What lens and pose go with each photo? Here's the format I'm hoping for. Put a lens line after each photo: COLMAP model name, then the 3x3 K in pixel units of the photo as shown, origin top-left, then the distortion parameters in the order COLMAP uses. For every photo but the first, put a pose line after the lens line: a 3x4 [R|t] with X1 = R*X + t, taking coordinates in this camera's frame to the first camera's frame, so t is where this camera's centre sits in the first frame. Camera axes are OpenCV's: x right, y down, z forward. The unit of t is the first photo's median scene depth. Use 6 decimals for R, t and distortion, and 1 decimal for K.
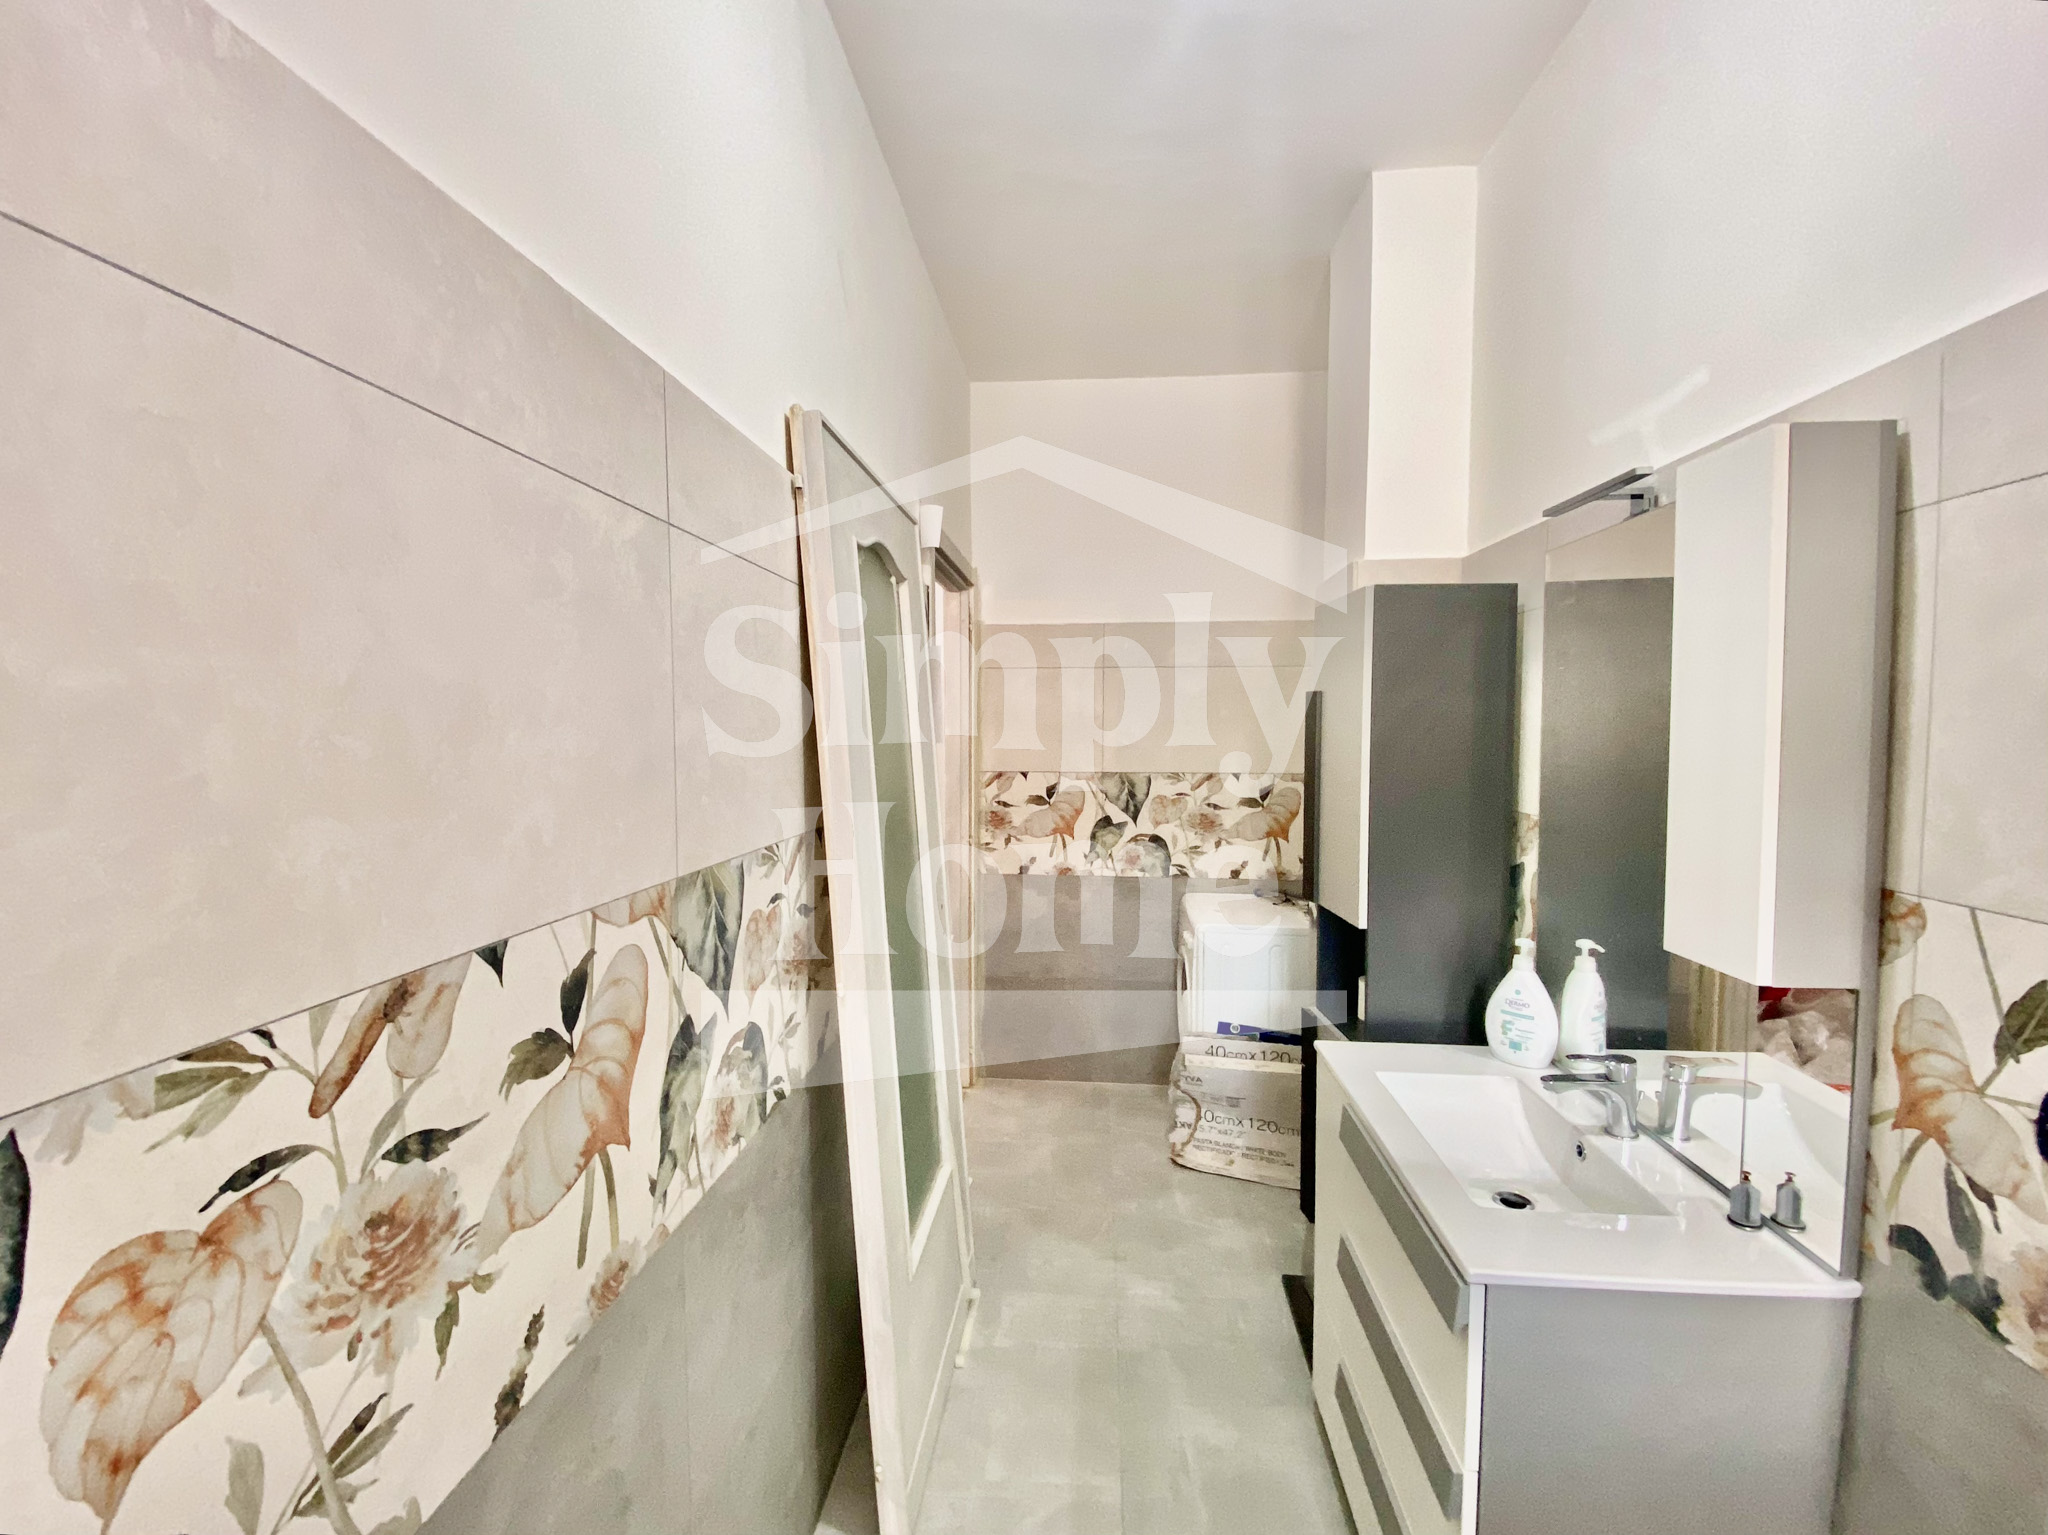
lens RADIAL K [[813.6, 0, 1024.9], [0, 813.6, 769.4], [0, 0, 1]] dist [-0.026903, -0.004323]
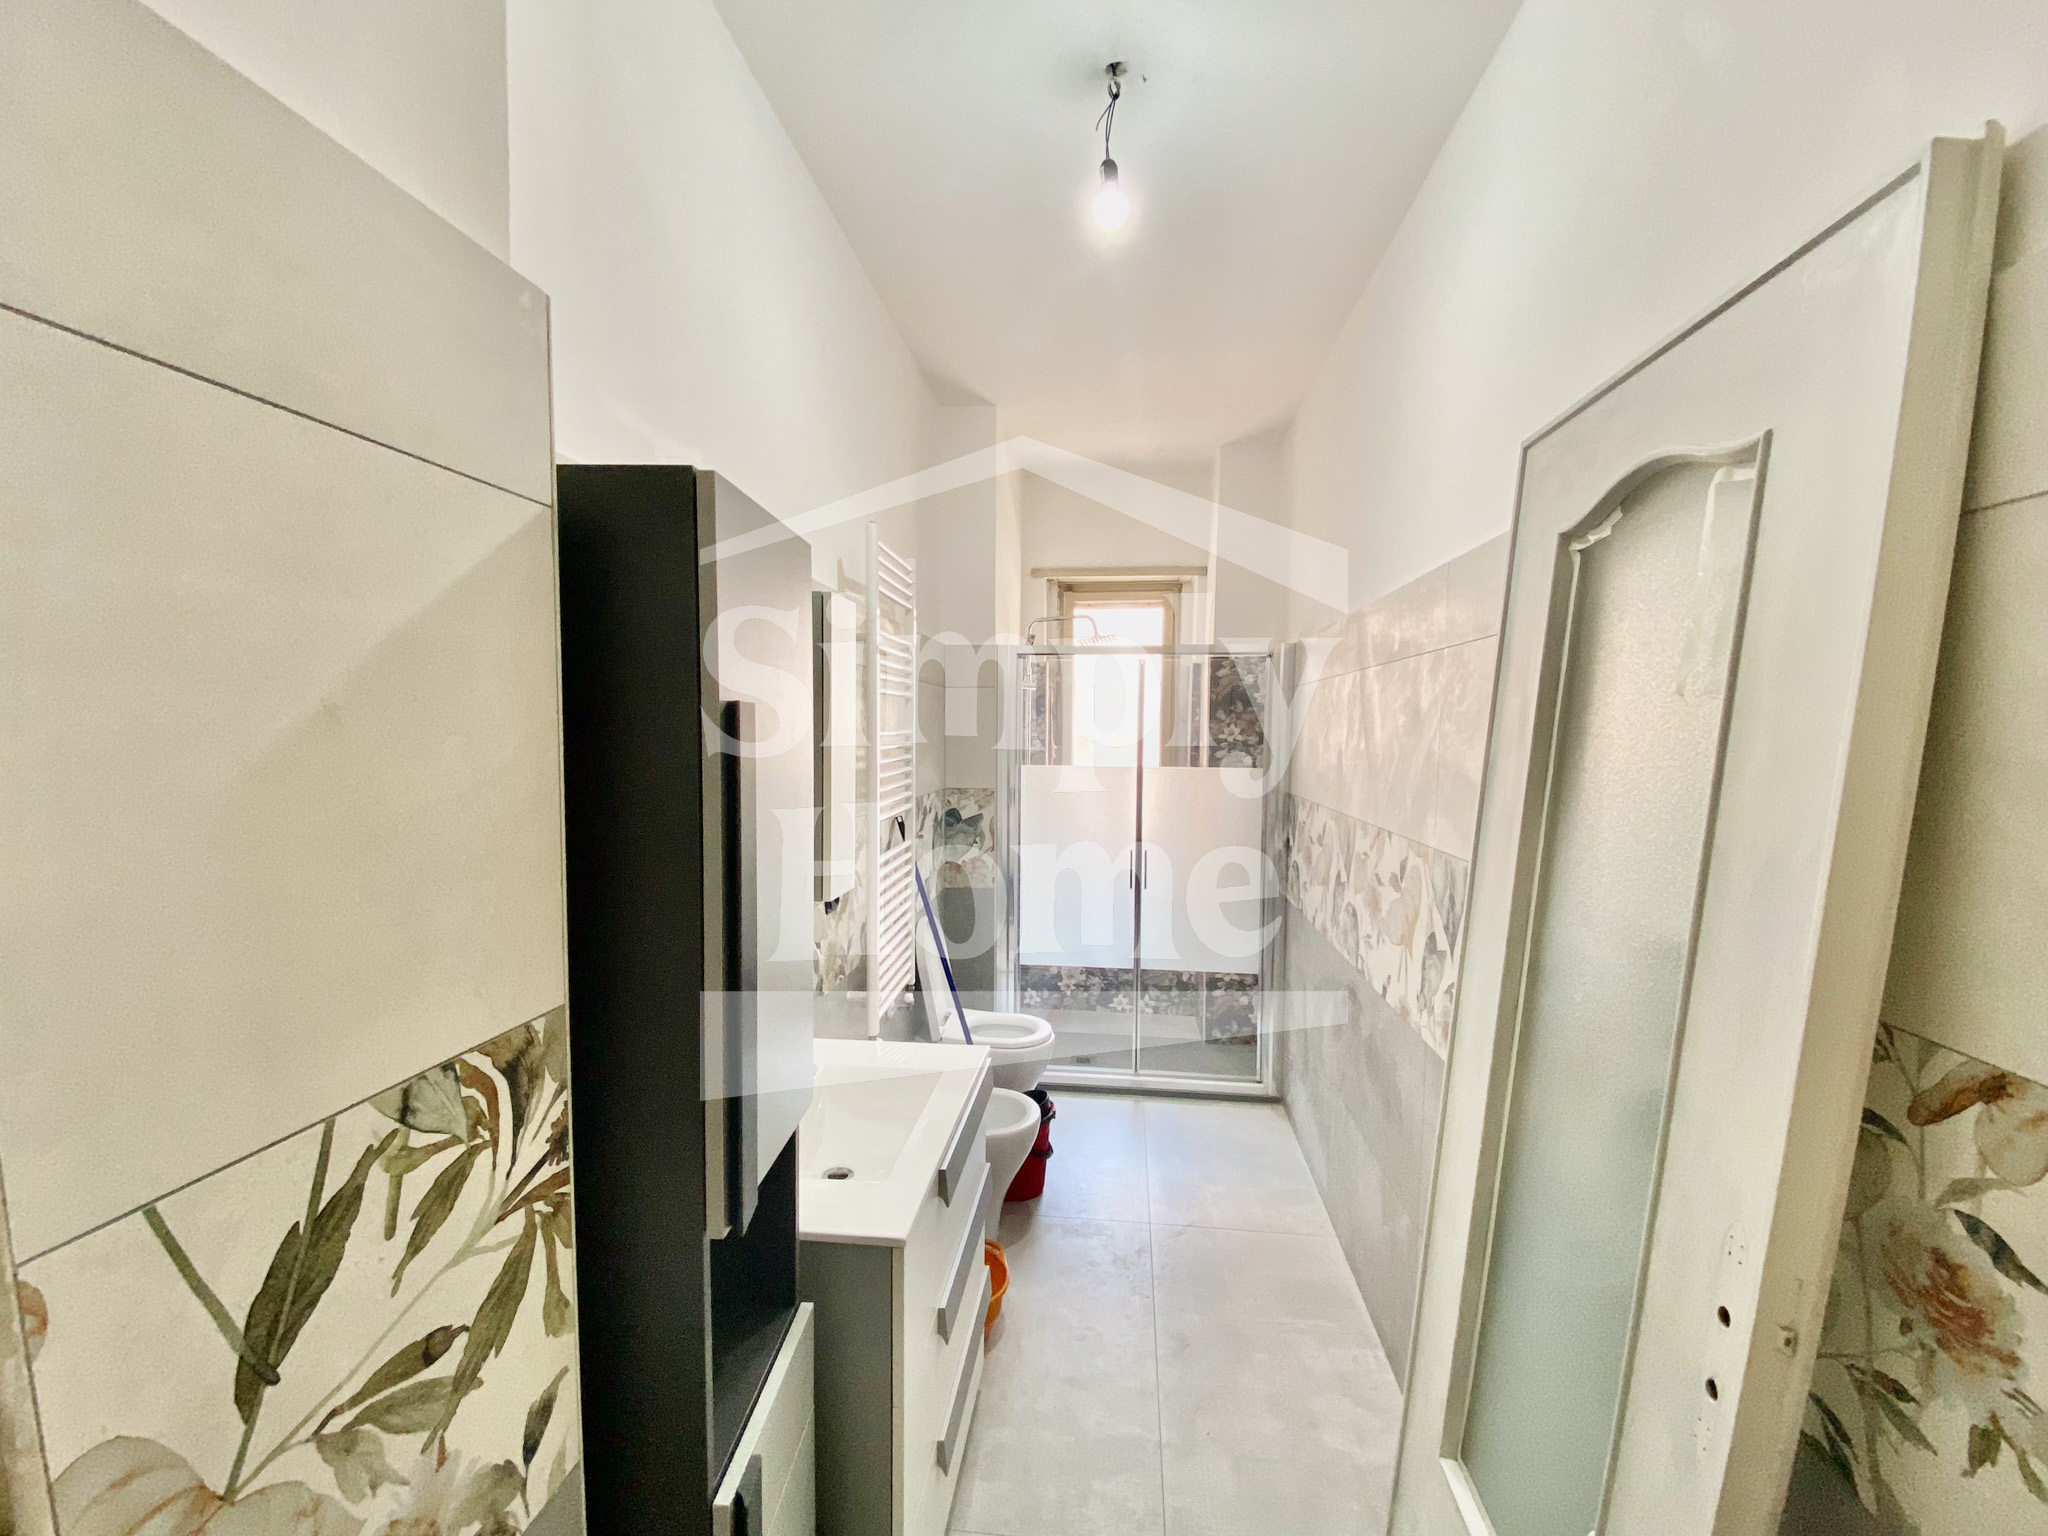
lens RADIAL K [[813.6, 0, 1025.9], [0, 813.6, 768.3], [0, 0, 1]] dist [-0.026903, -0.004323]
pose [[-0.999643, -0.001732, 0.026669, 0.443649], [0.000803, 0.995500, 0.094758, -0.220368], [-0.026713, 0.094745, -0.995143, 2.007362]]
